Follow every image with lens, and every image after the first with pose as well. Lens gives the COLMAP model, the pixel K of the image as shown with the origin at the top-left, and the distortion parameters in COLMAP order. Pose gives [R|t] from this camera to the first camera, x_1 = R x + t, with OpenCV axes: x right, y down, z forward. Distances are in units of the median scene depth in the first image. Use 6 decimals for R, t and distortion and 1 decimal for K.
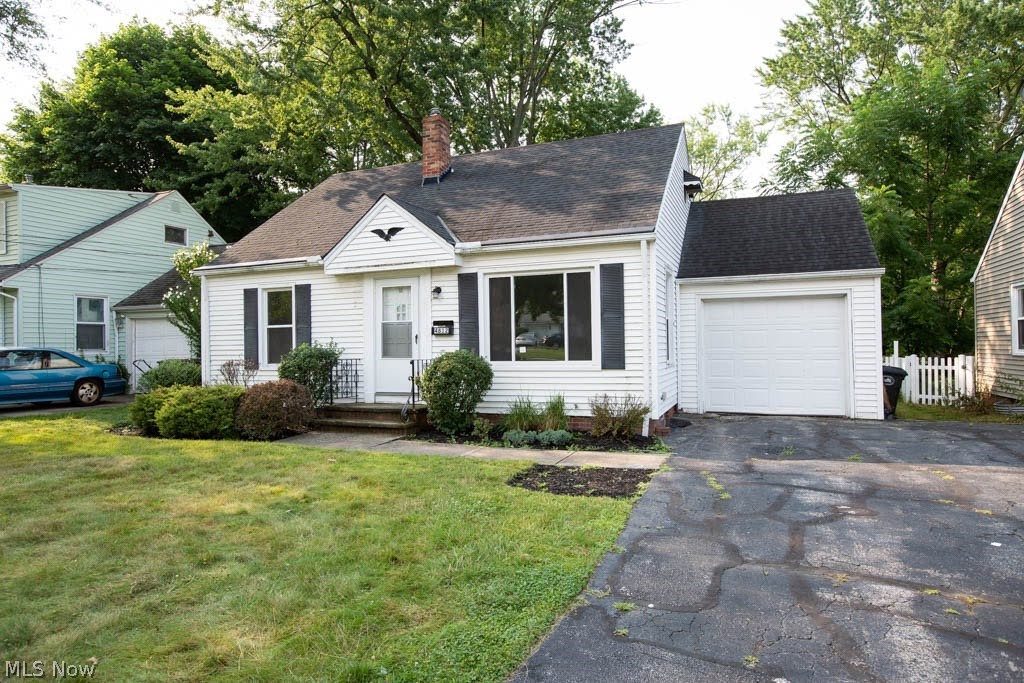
lens RADIAL K [[611.4, 0, 512.0], [0, 611.4, 341.5], [0, 0, 1]] dist [-0.040291, 0.058136]
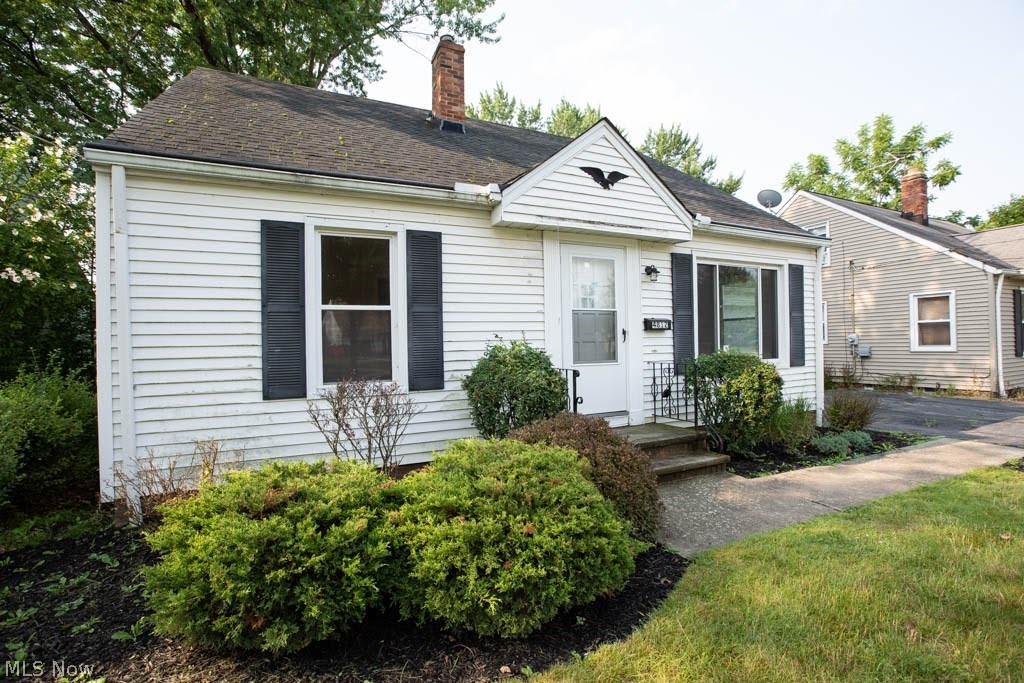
lens RADIAL K [[464.3, 0, 512.0], [0, 464.3, 341.5], [0, 0, 1]] dist [-0.075321, 0.036663]
pose [[0.679808, 0.001873, 0.733388, -0.641770], [0.000761, 0.999994, -0.003259, 0.004567], [-0.733390, 0.002774, 0.679802, 0.730916]]
